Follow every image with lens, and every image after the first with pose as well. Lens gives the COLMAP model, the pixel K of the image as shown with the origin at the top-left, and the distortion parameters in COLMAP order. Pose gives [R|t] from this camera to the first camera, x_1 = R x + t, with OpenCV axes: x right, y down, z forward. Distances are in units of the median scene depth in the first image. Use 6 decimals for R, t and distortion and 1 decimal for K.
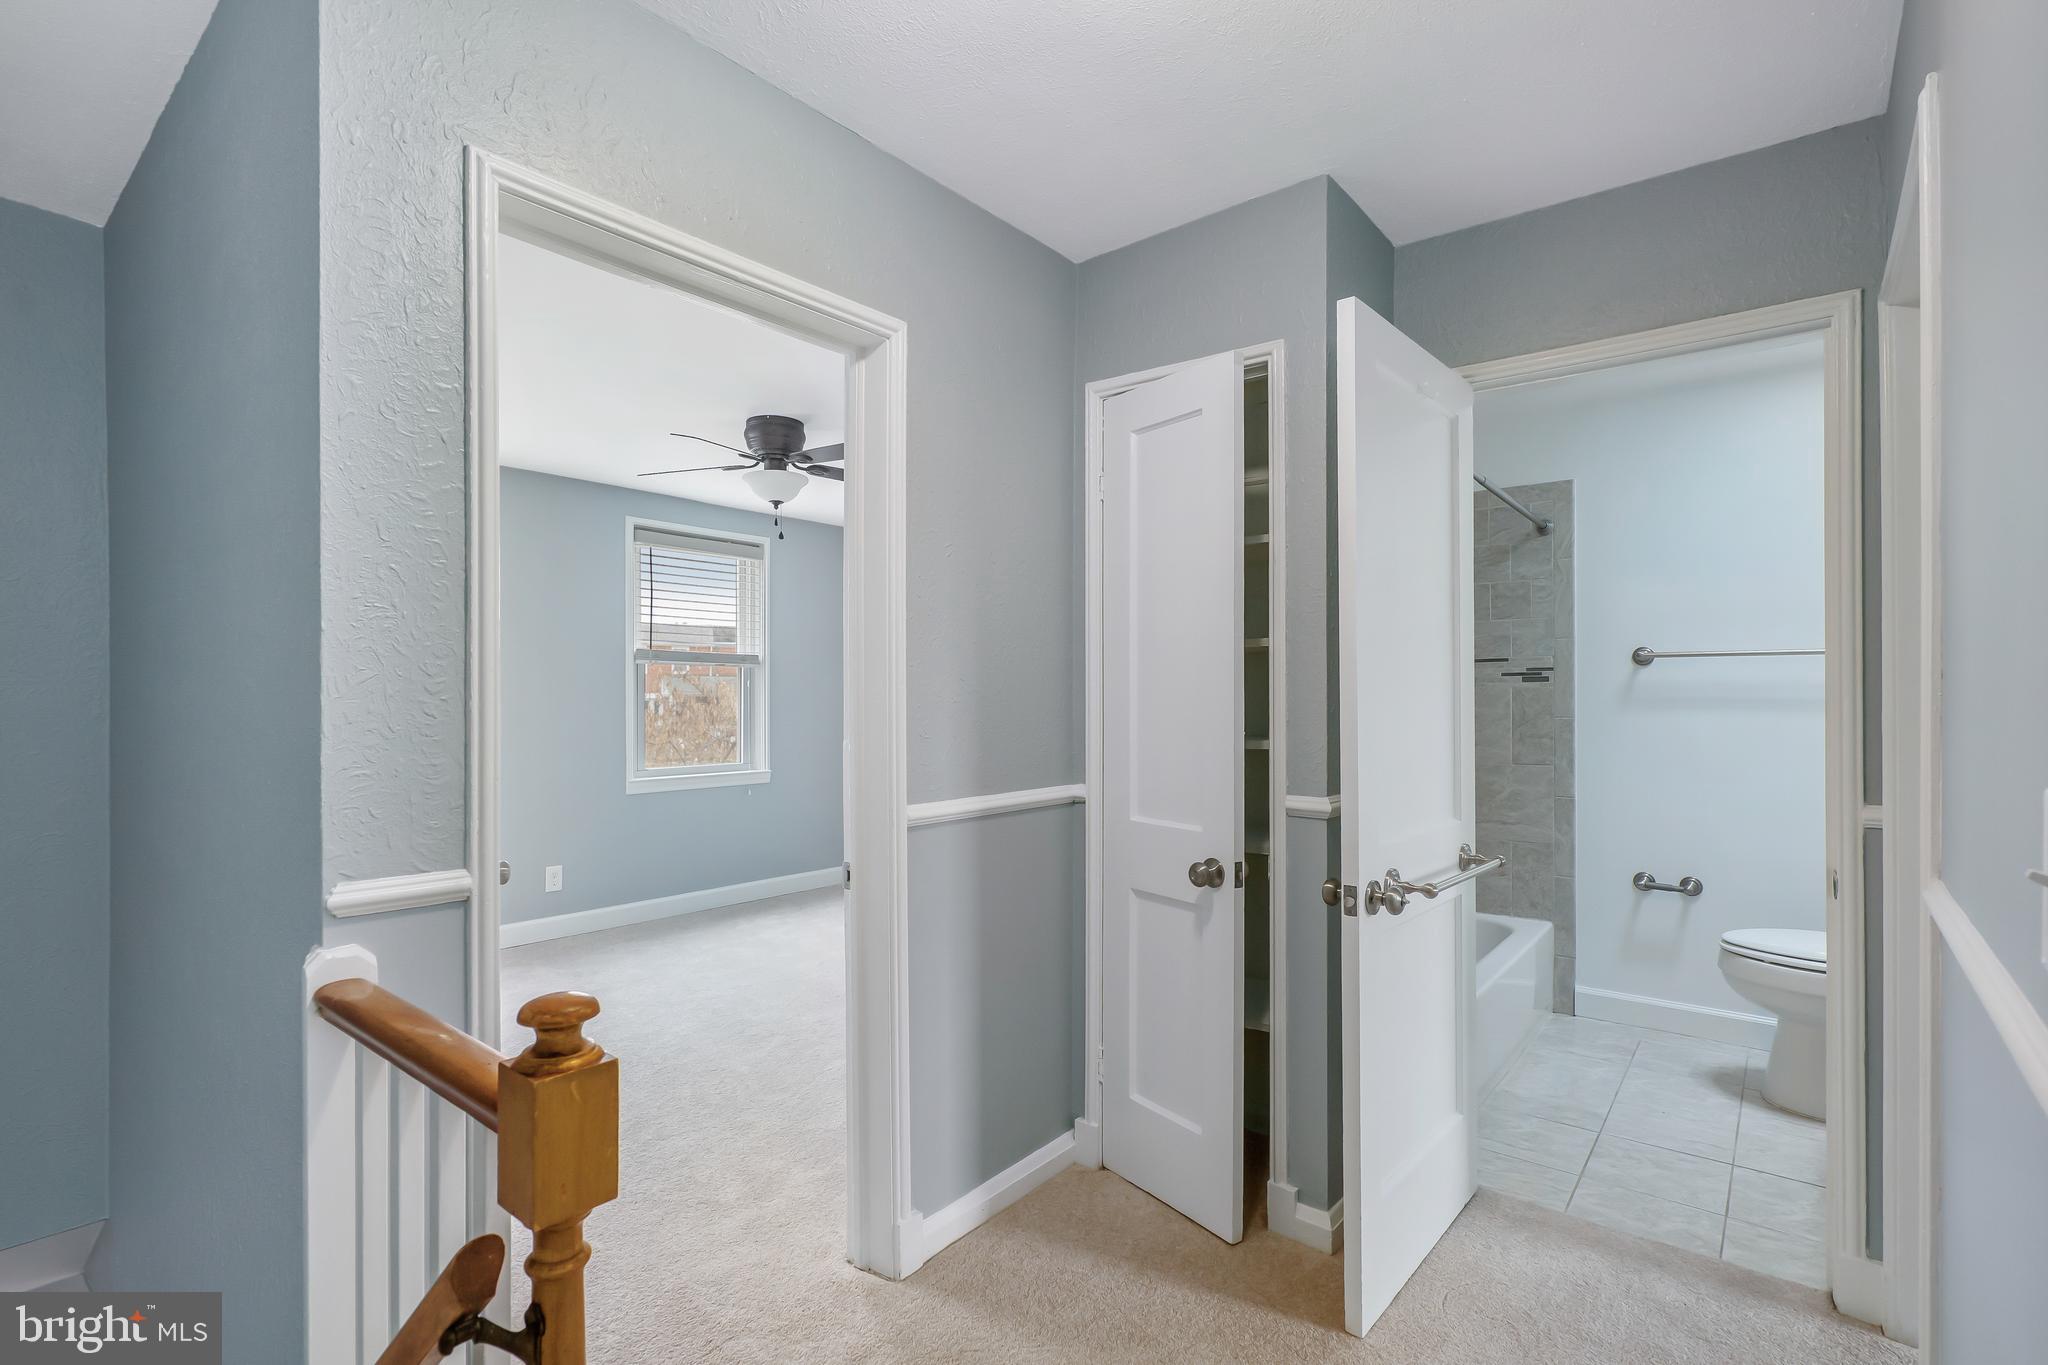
lens RADIAL K [[964.2, 0, 1024.0], [0, 964.2, 682.5], [0, 0, 1]] dist [-0.001252, -0.000214]
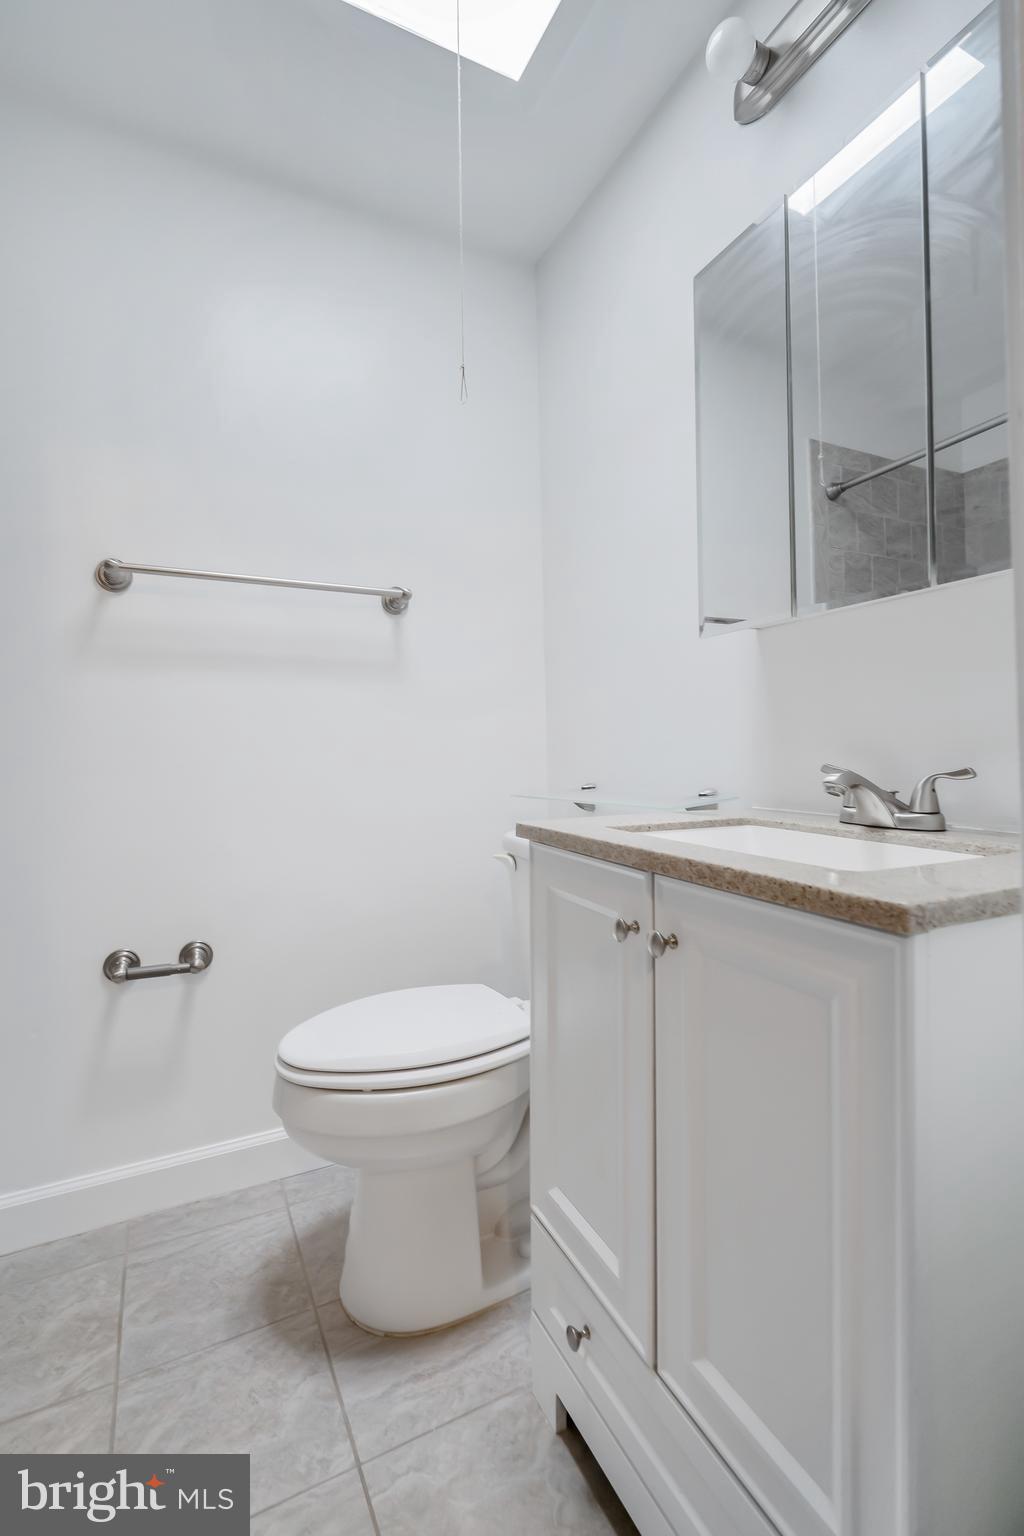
lens RADIAL K [[702.1, 0, 512.0], [0, 702.1, 768.0], [0, 0, 1]] dist [0.000286, 0.000270]
pose [[0.429566, -0.017088, 0.902874, 0.371487], [0.015382, 0.999814, 0.011605, 0.086449], [-0.902904, 0.008903, 0.429749, 0.617310]]
